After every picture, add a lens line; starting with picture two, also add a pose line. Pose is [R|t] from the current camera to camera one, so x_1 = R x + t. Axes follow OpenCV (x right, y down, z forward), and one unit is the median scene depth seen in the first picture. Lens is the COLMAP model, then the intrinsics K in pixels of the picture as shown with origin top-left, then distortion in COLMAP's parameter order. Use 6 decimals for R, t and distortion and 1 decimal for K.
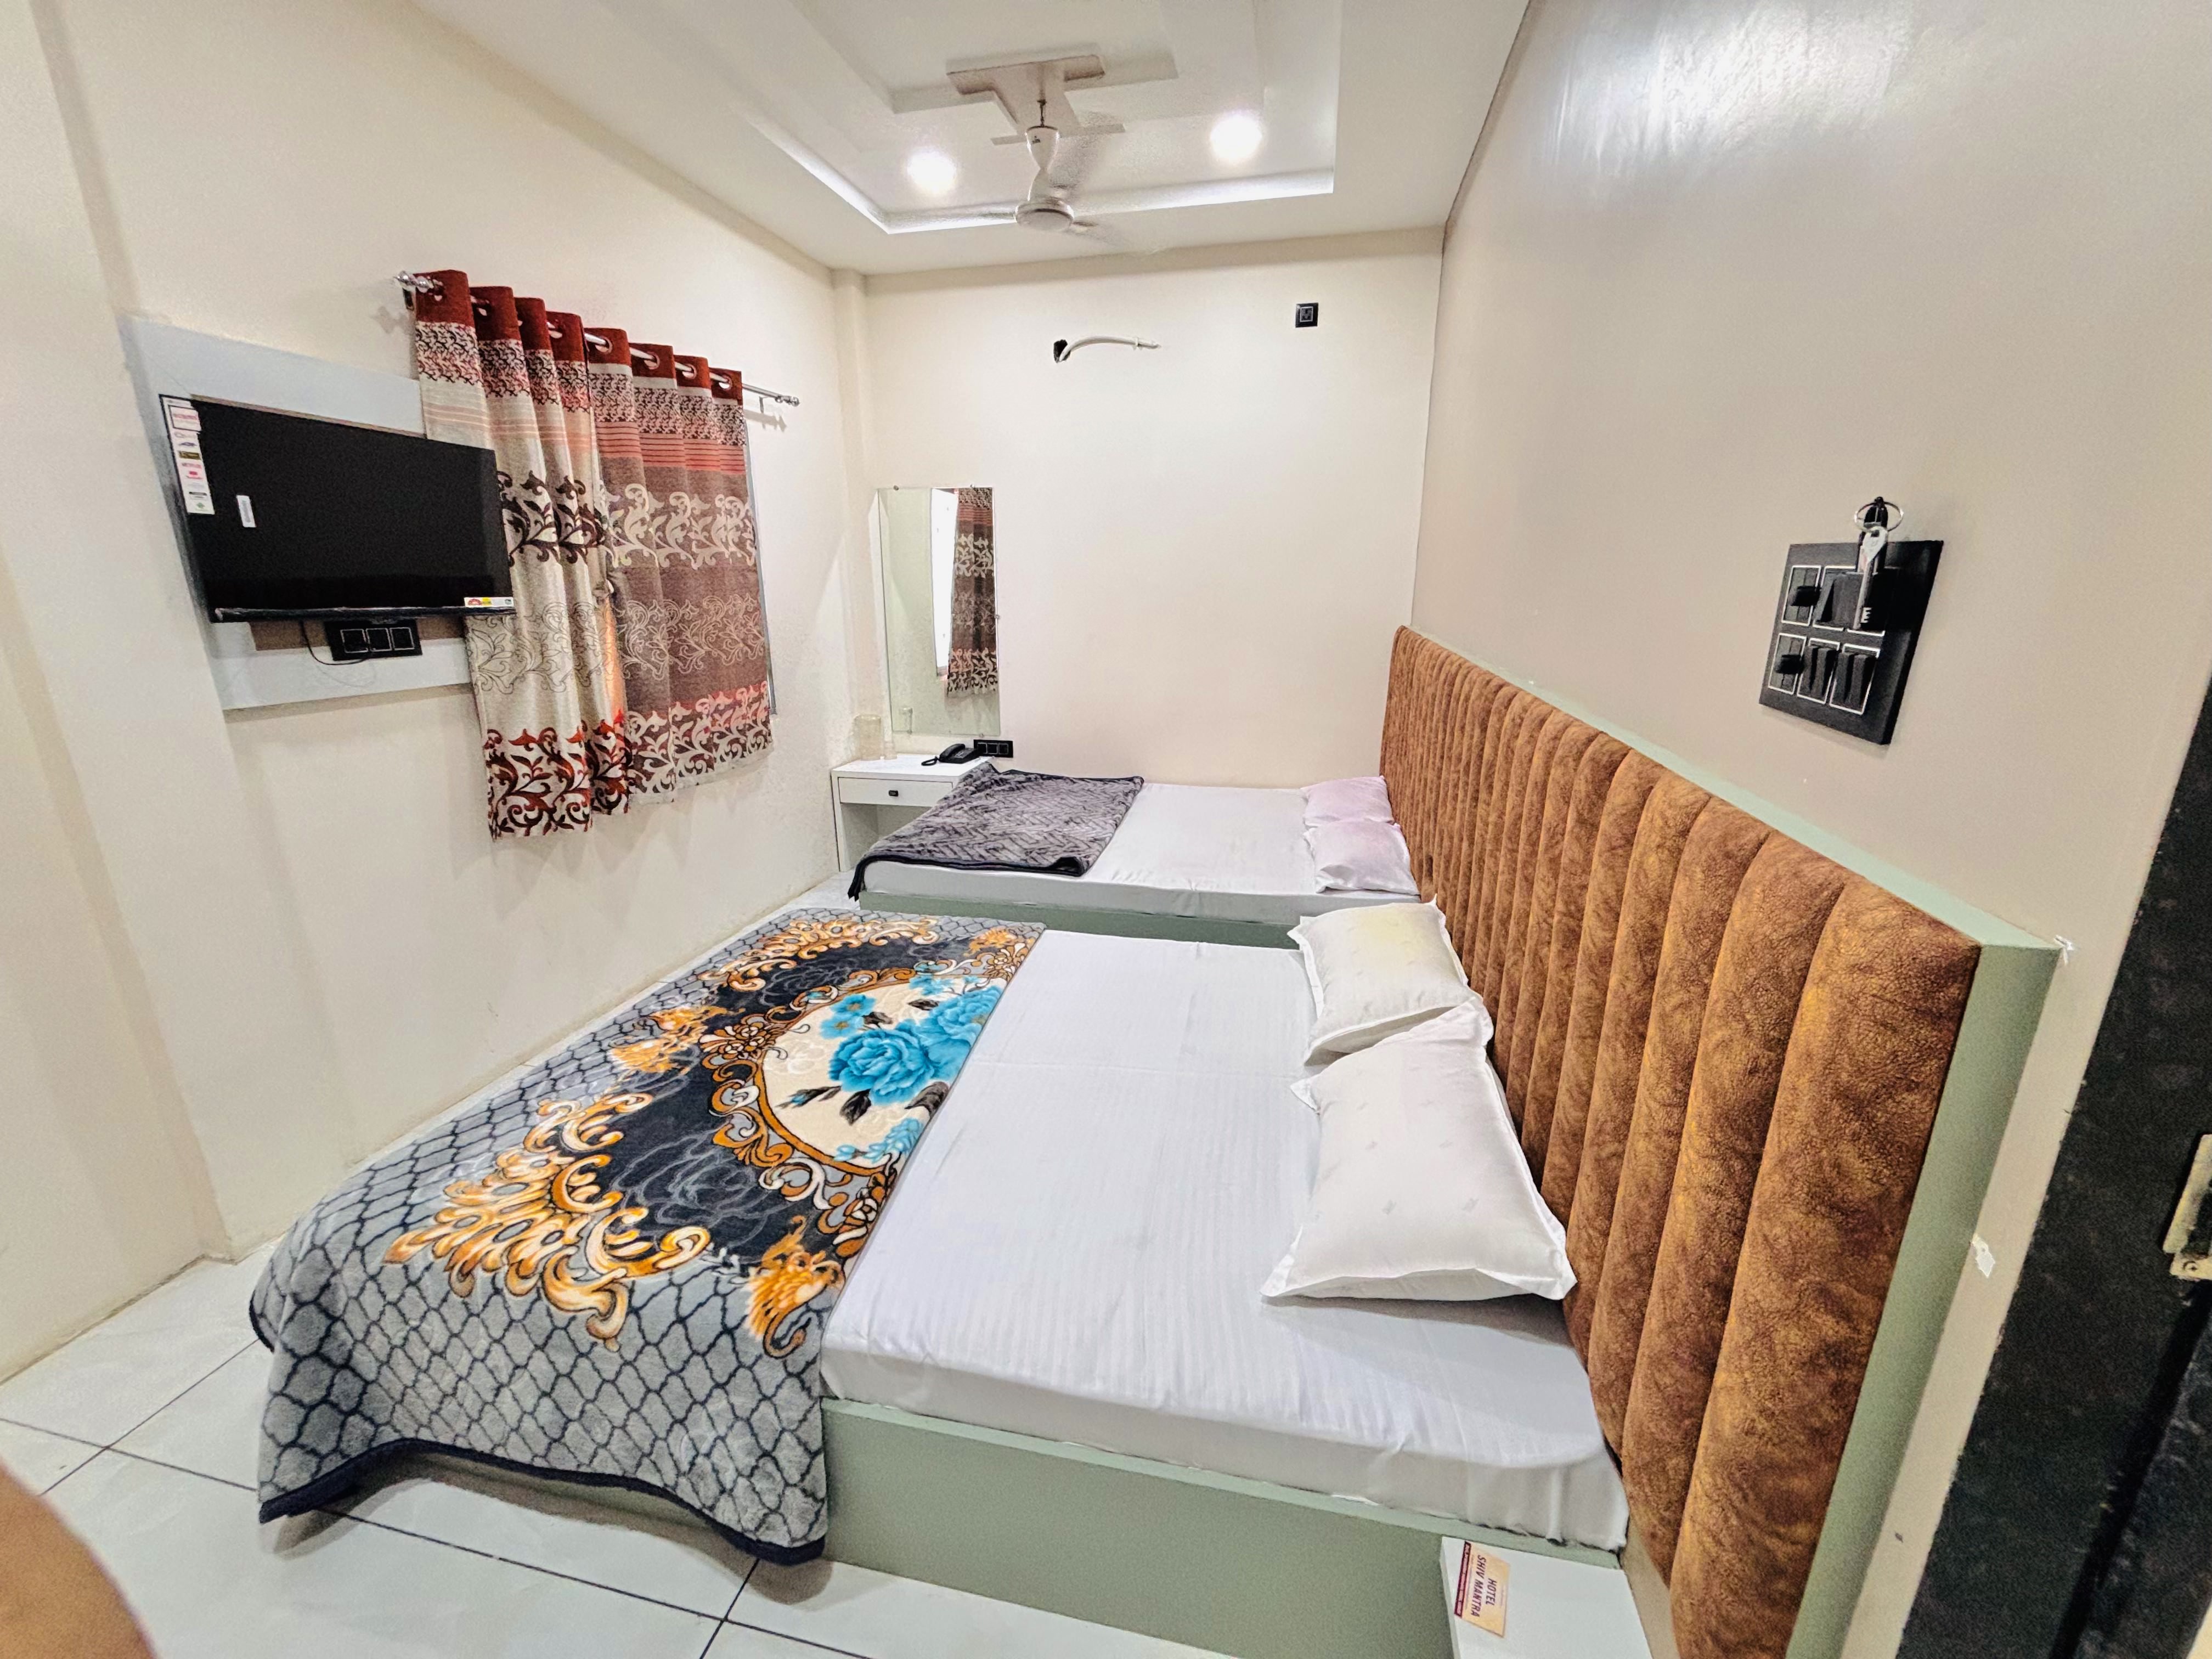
lens RADIAL K [[894.6, 0, 1105.6], [0, 894.6, 827.5], [0, 0, 1]] dist [0.000980, -0.000650]
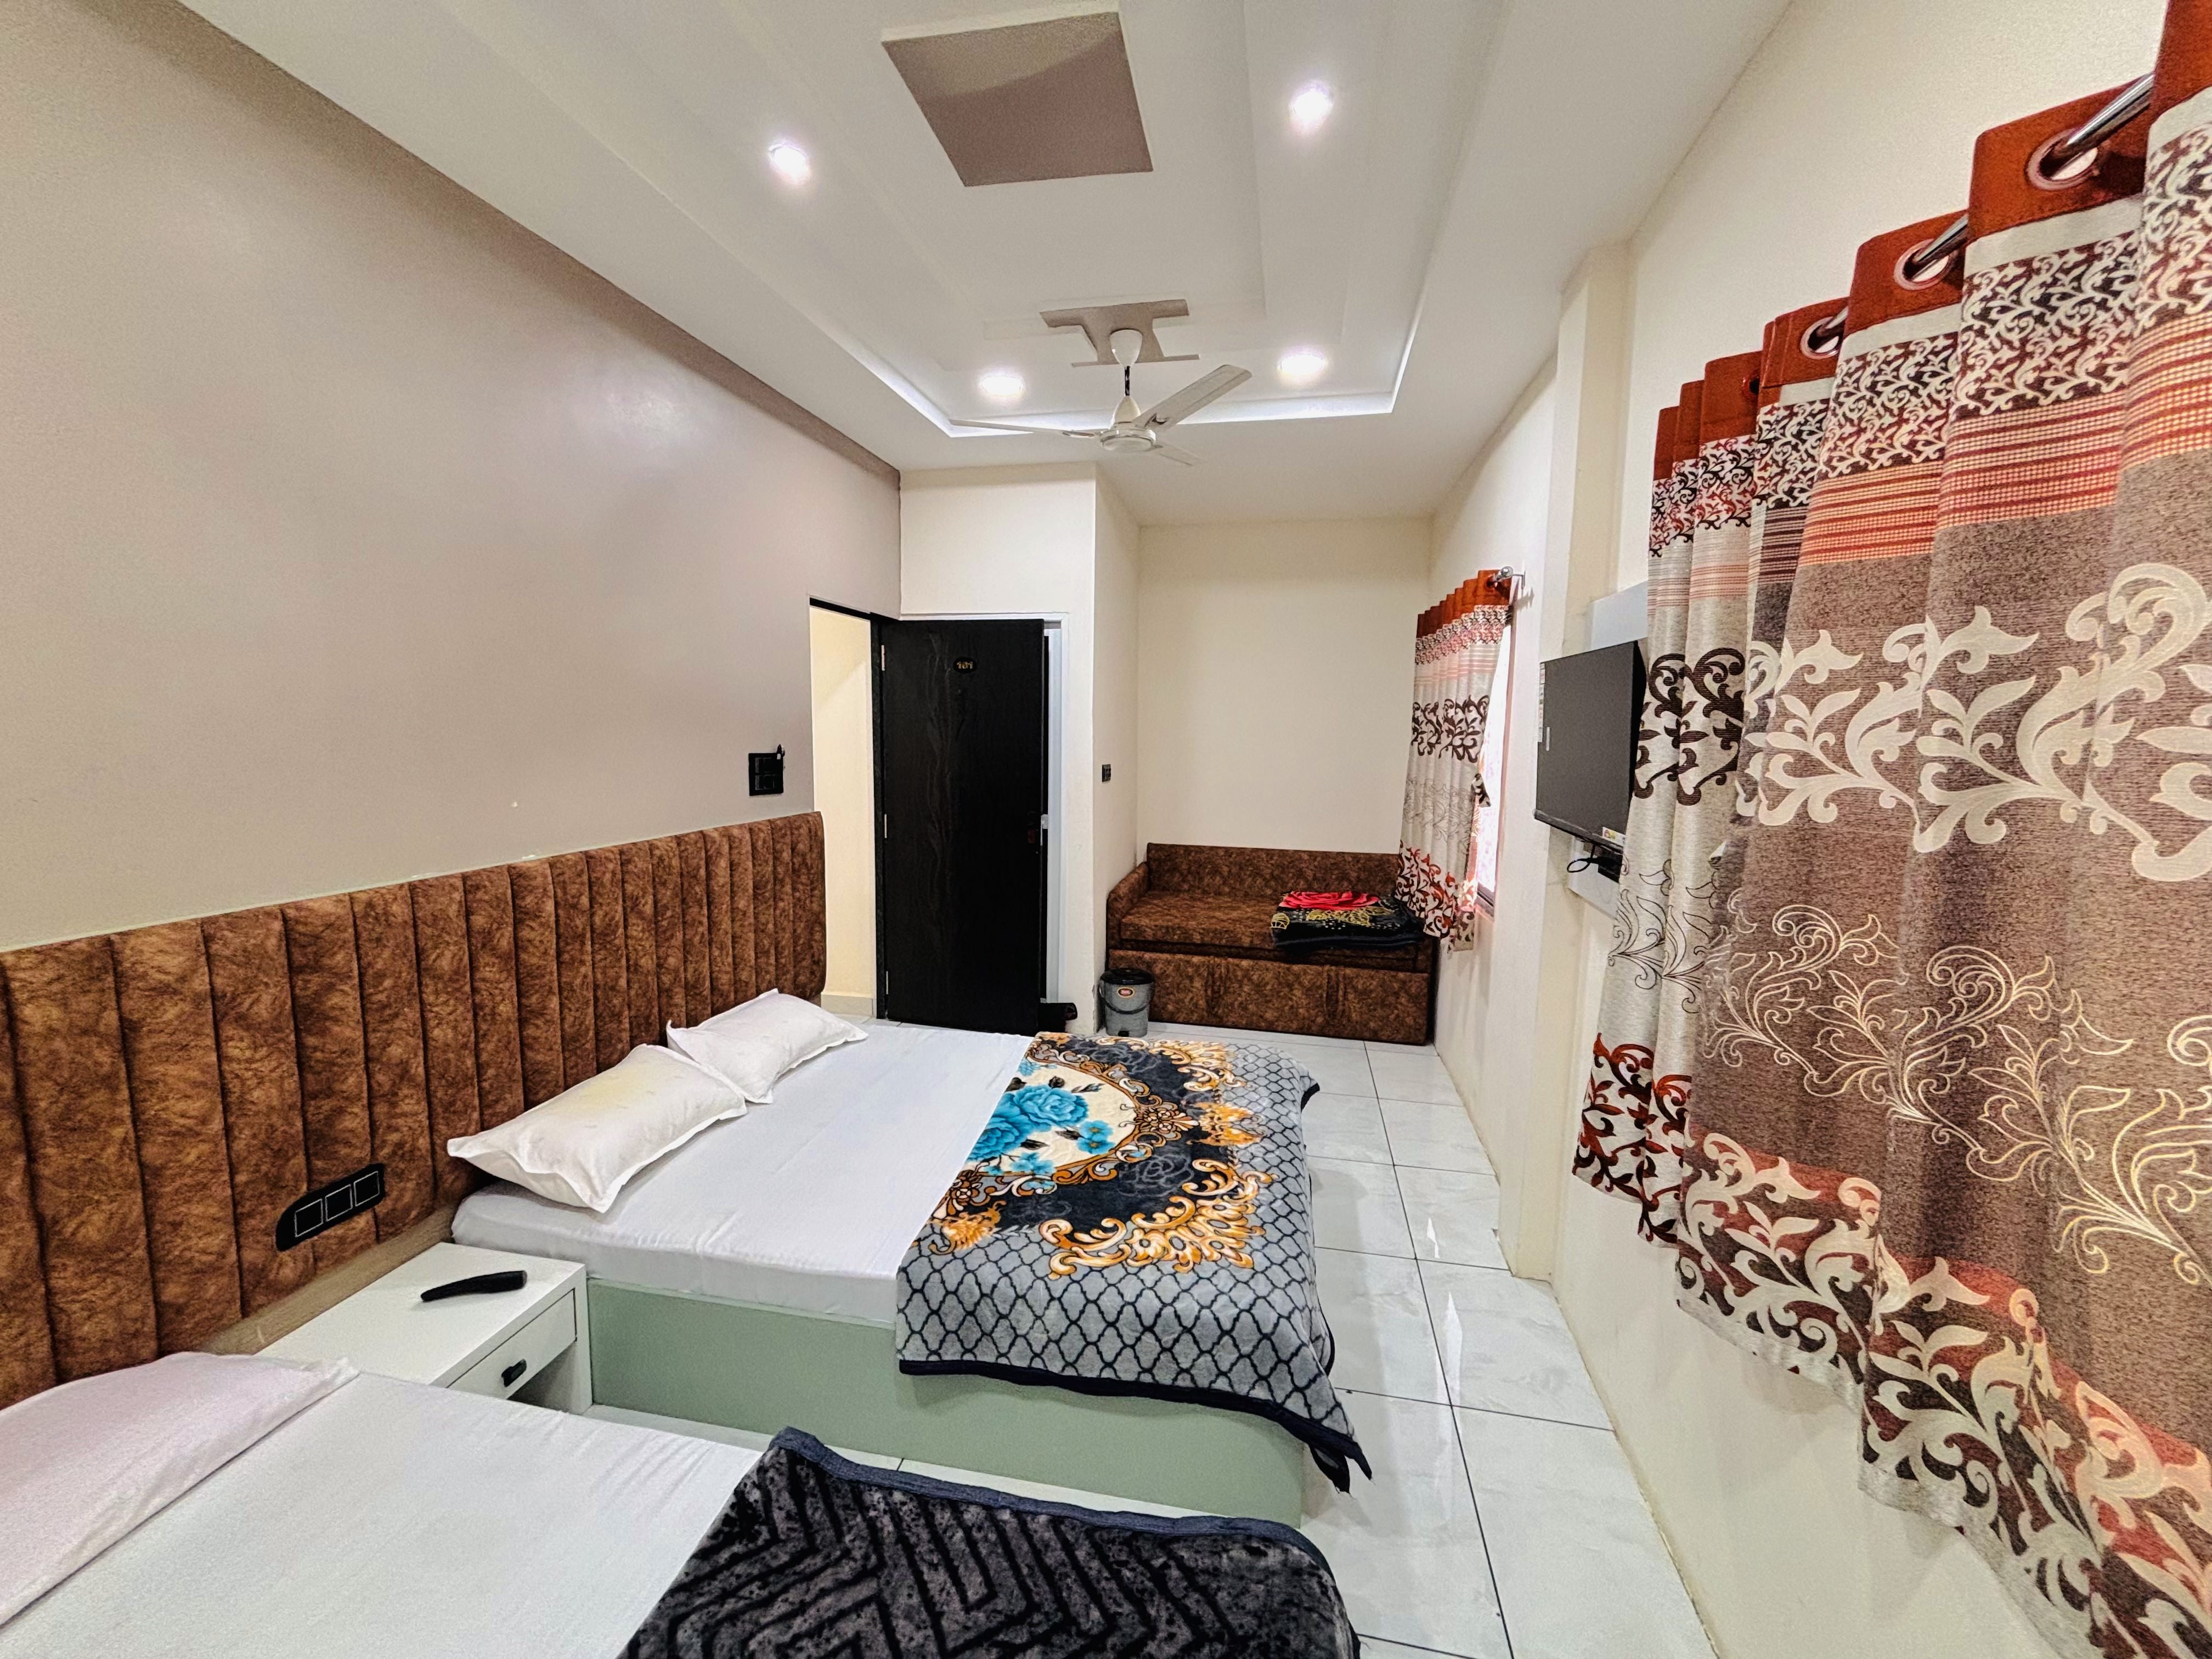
lens RADIAL K [[894.6, 0, 1107.4], [0, 894.6, 822.6], [0, 0, 1]] dist [0.000980, -0.000650]
pose [[-0.999625, -0.011338, -0.024913, -0.319485], [-0.019836, 0.927244, 0.373932, -0.736433], [0.018861, 0.374286, -0.927121, 2.304857]]
